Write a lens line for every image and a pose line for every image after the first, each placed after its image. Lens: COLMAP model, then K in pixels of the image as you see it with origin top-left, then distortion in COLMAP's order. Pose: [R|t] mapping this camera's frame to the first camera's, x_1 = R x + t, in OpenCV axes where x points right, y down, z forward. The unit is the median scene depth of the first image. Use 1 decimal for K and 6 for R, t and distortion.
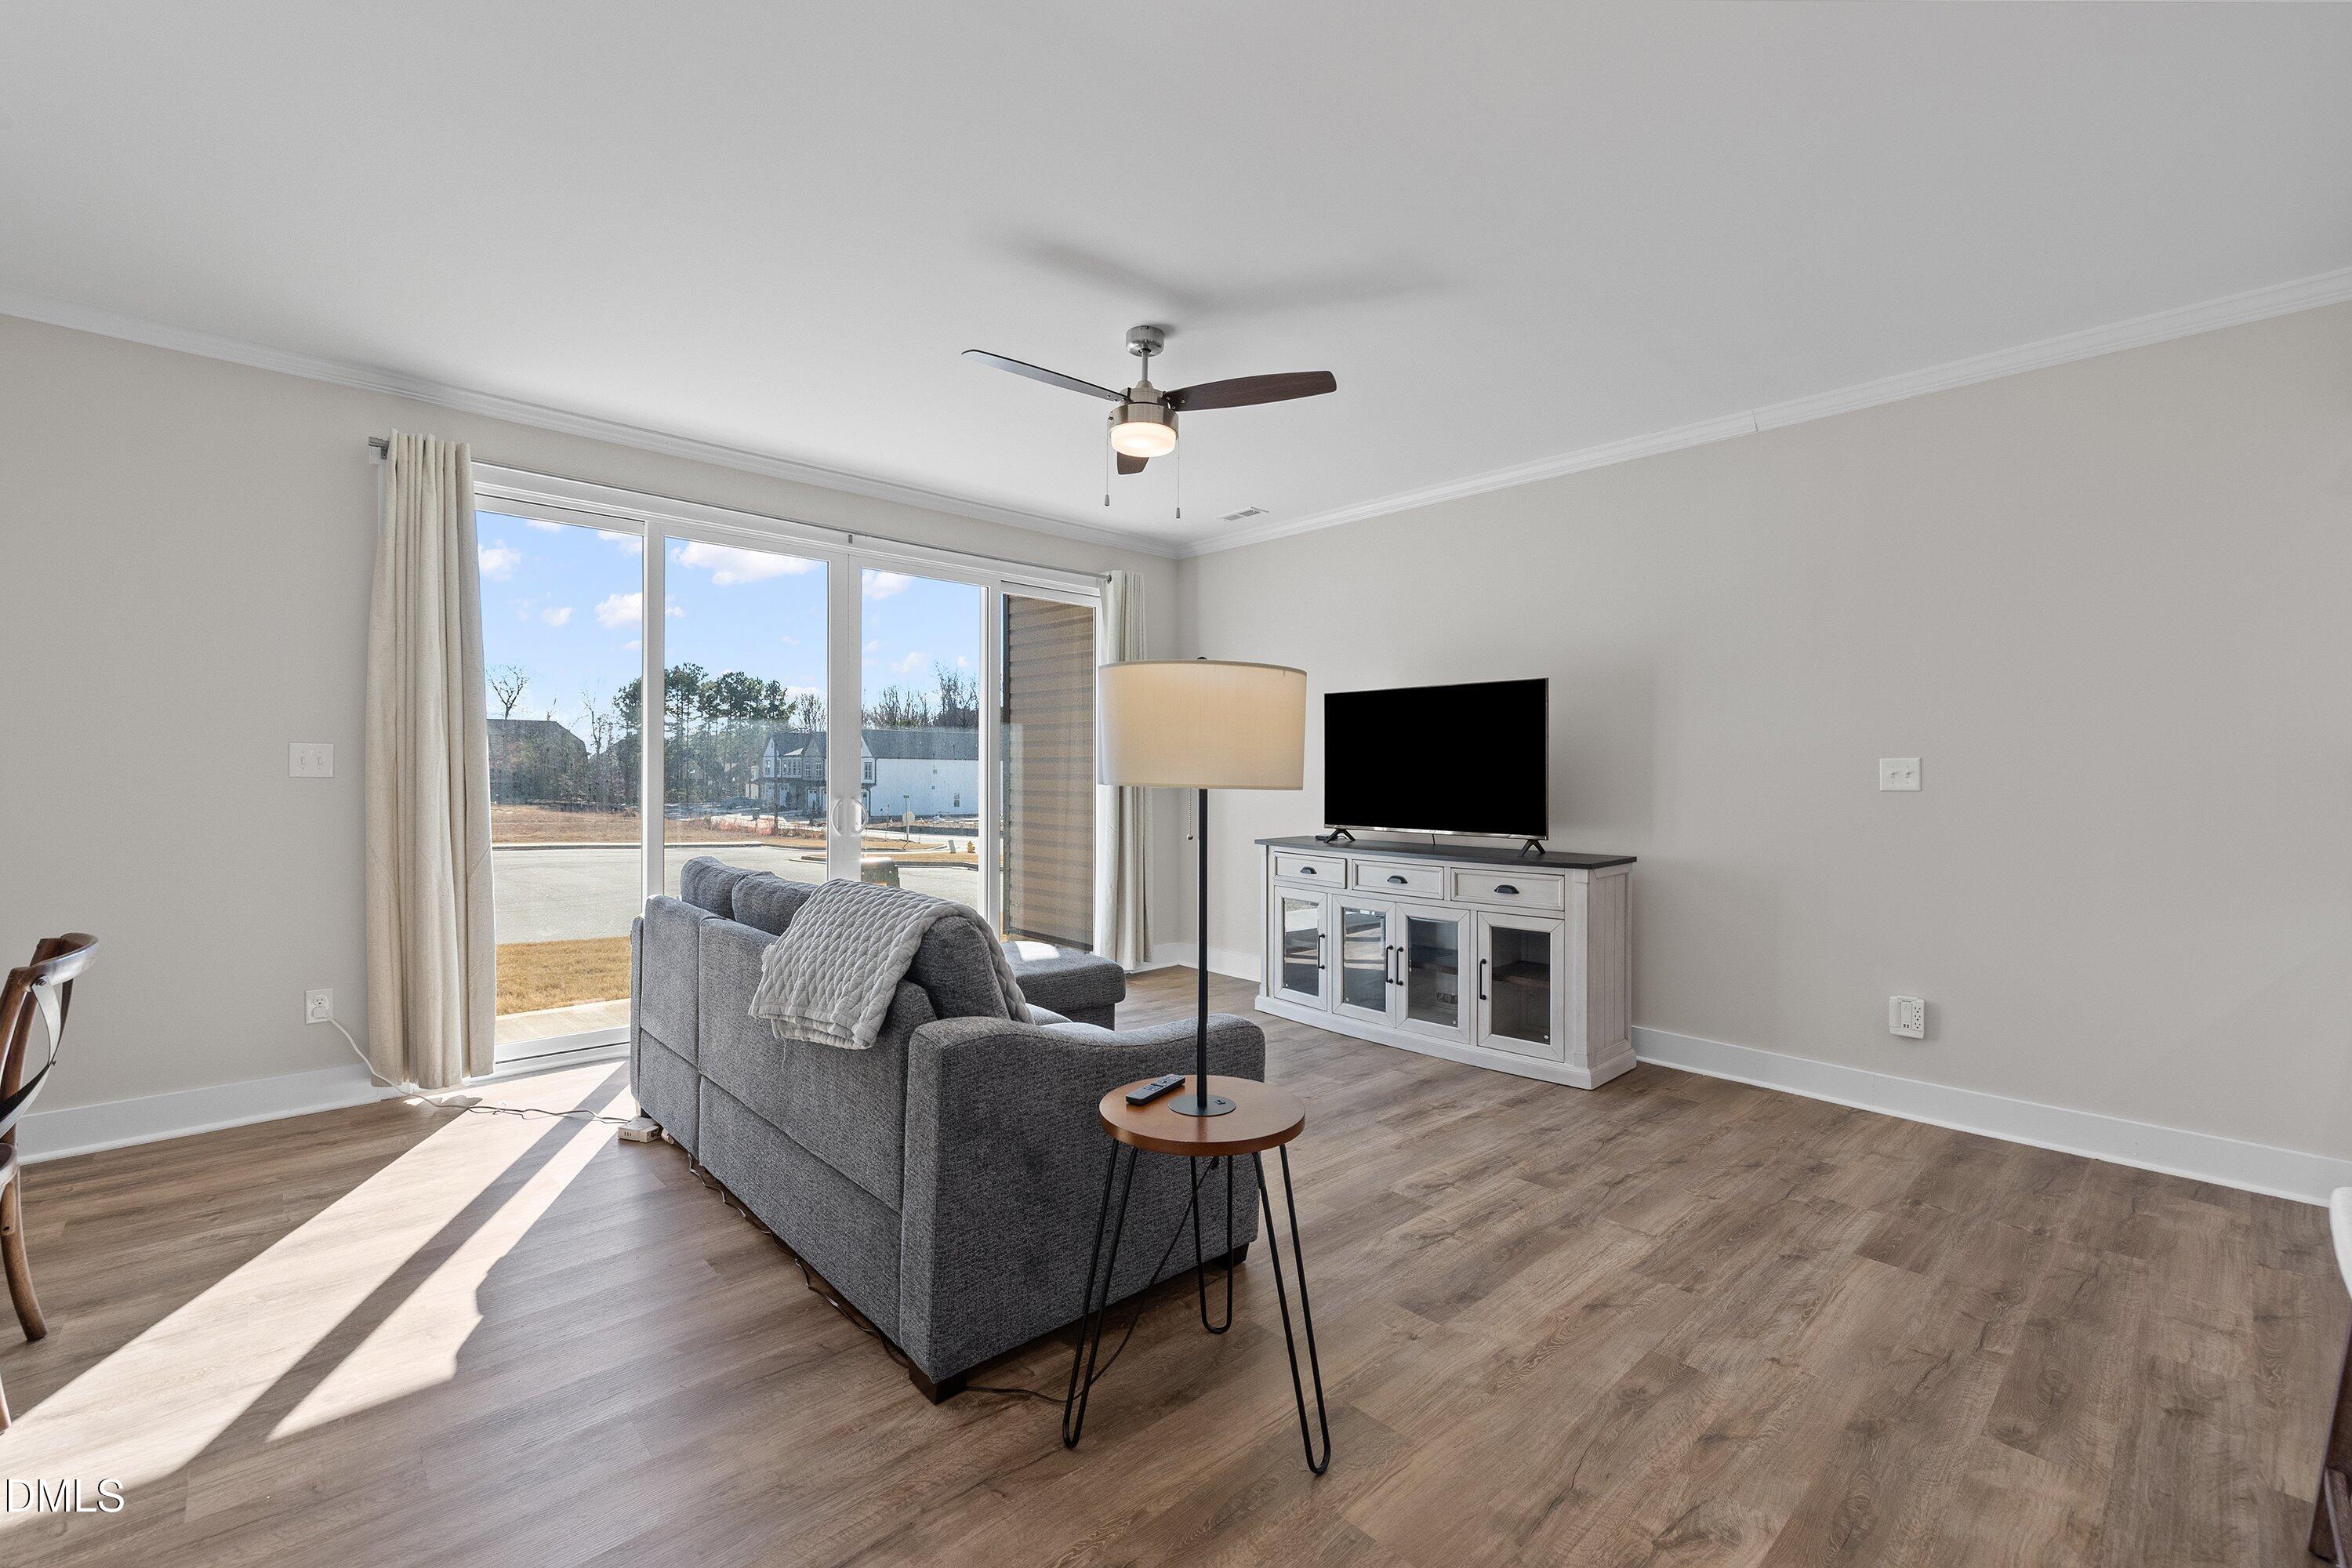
lens RADIAL K [[1000.2, 0, 1172.0], [0, 1000.2, 773.2], [0, 0, 1]] dist [-0.001687, 0.000902]
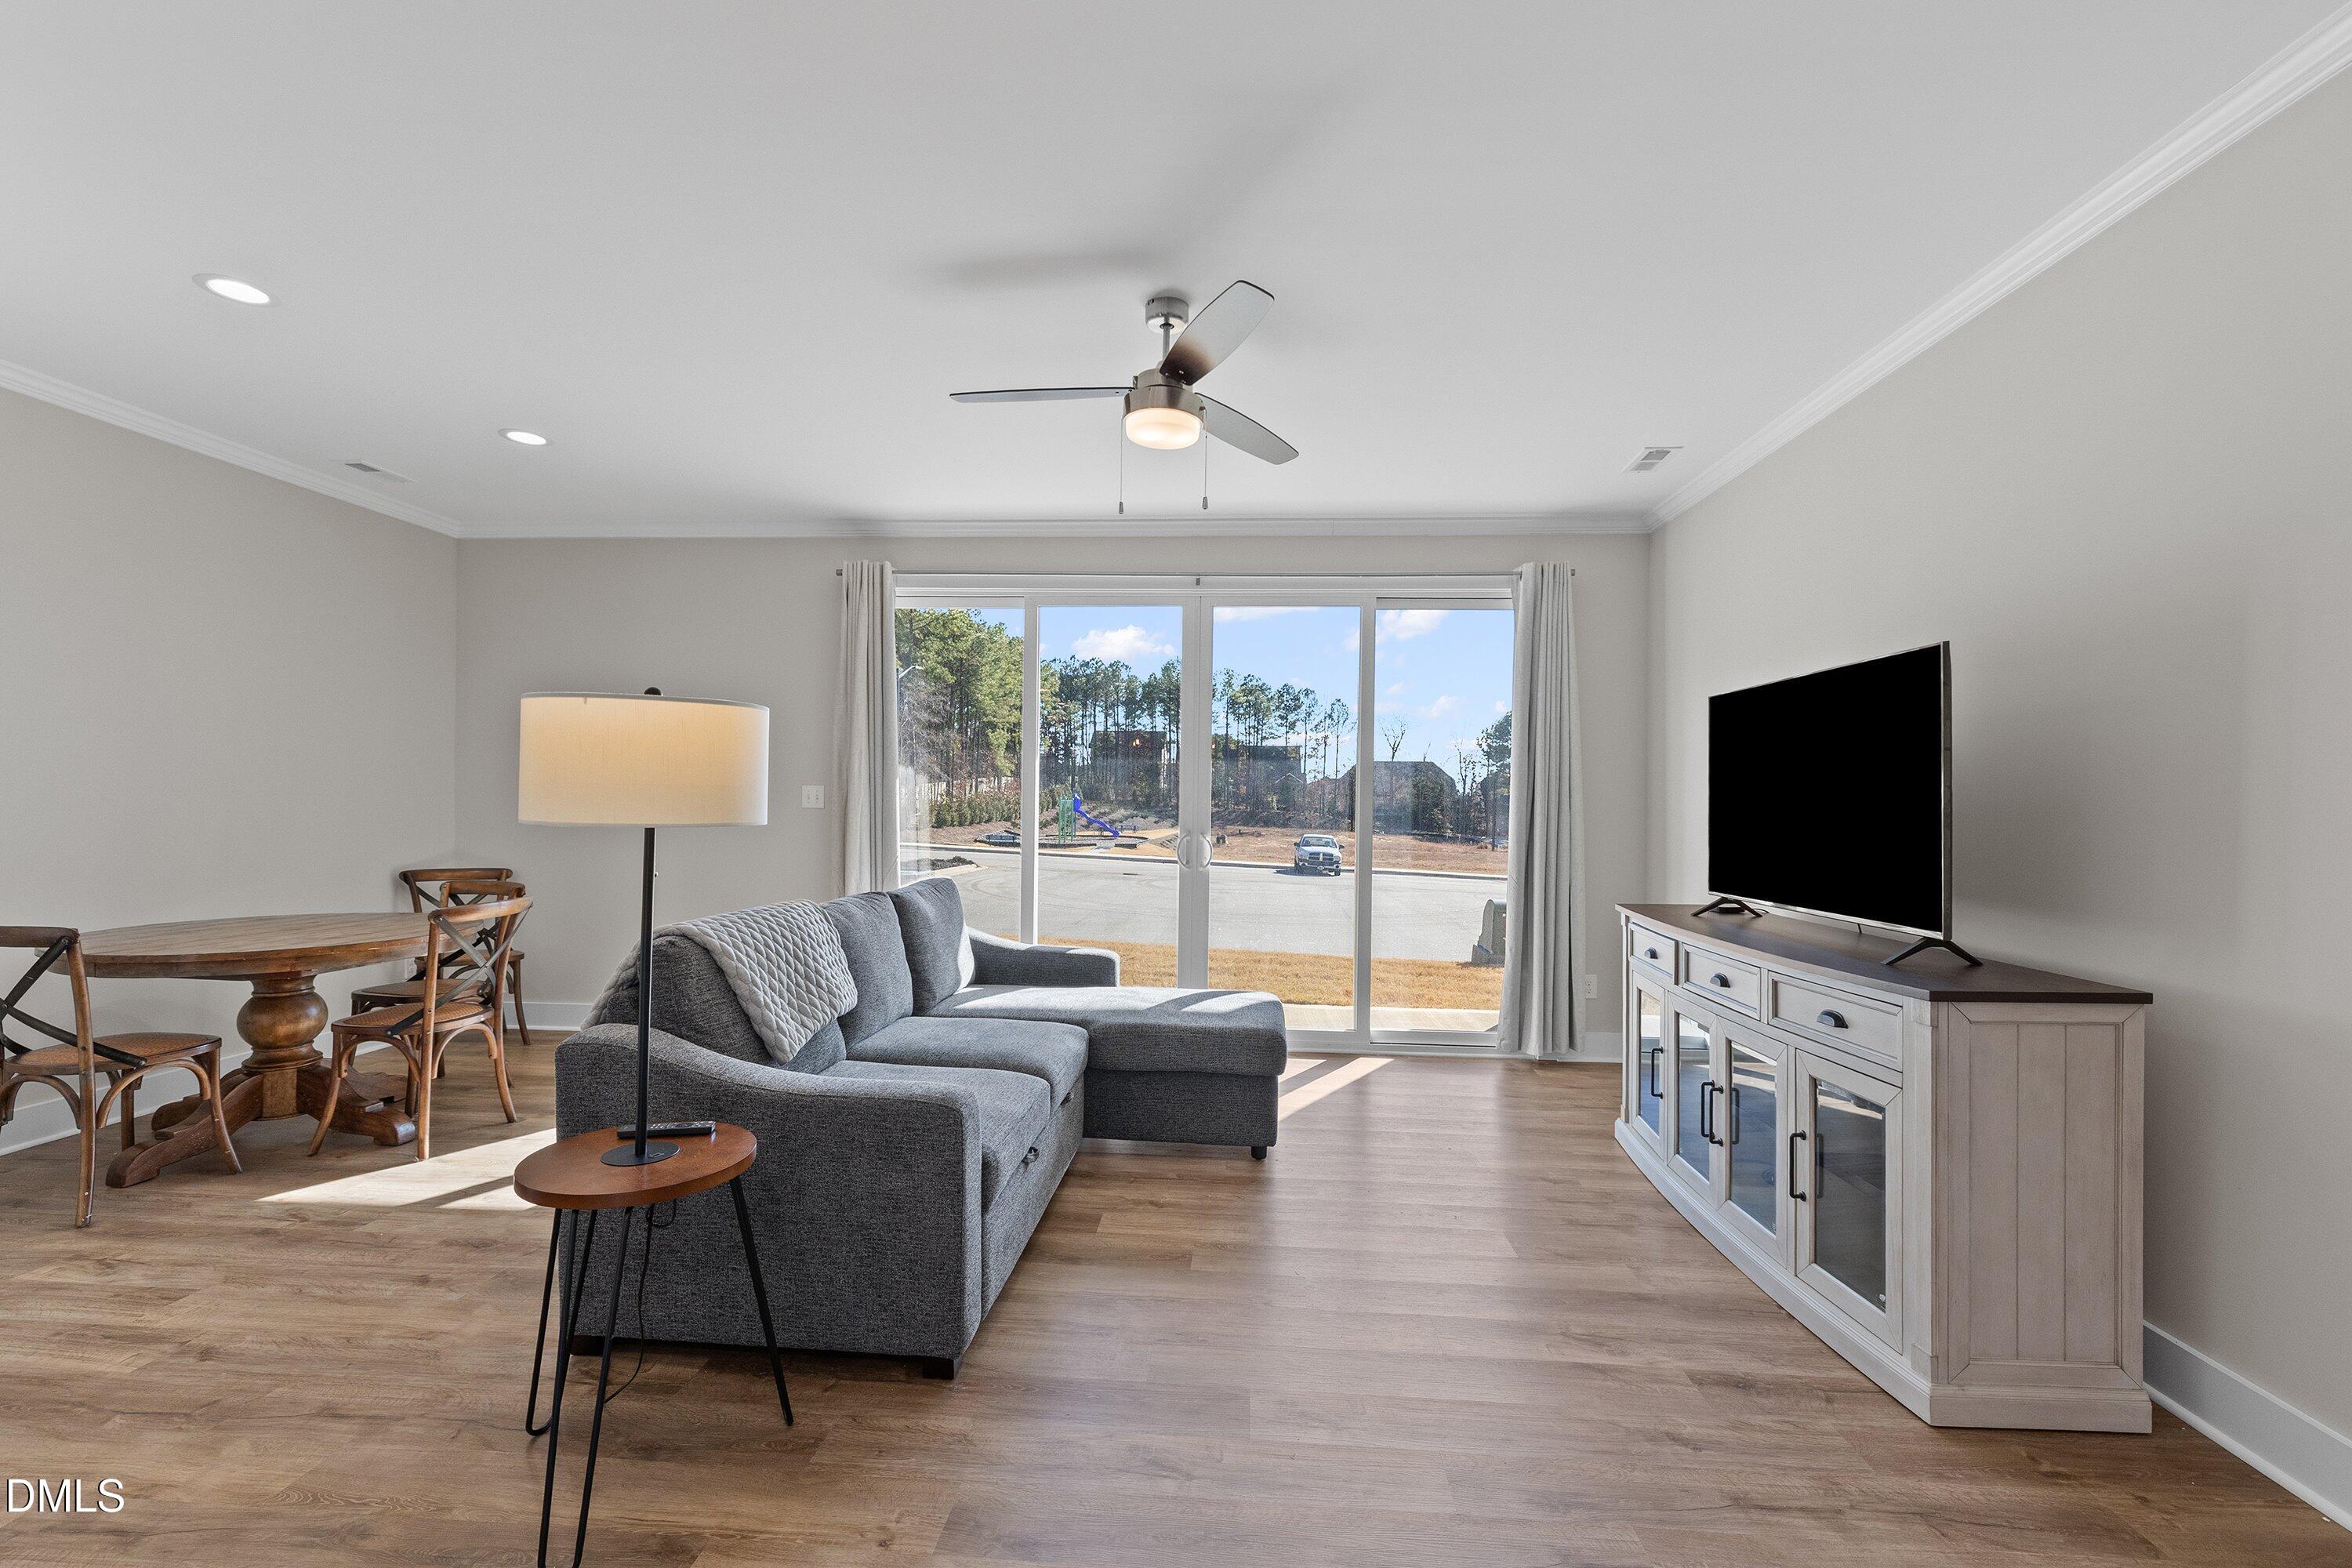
lens RADIAL K [[1000.2, 0, 1175.5], [0, 1000.2, 805.6], [0, 0, 1]] dist [-0.001687, 0.000902]
pose [[0.683287, 0.005588, -0.730128, 0.562862], [-0.008170, 0.999967, 0.000007, -0.003205], [0.730104, 0.005960, 0.683310, 0.375317]]
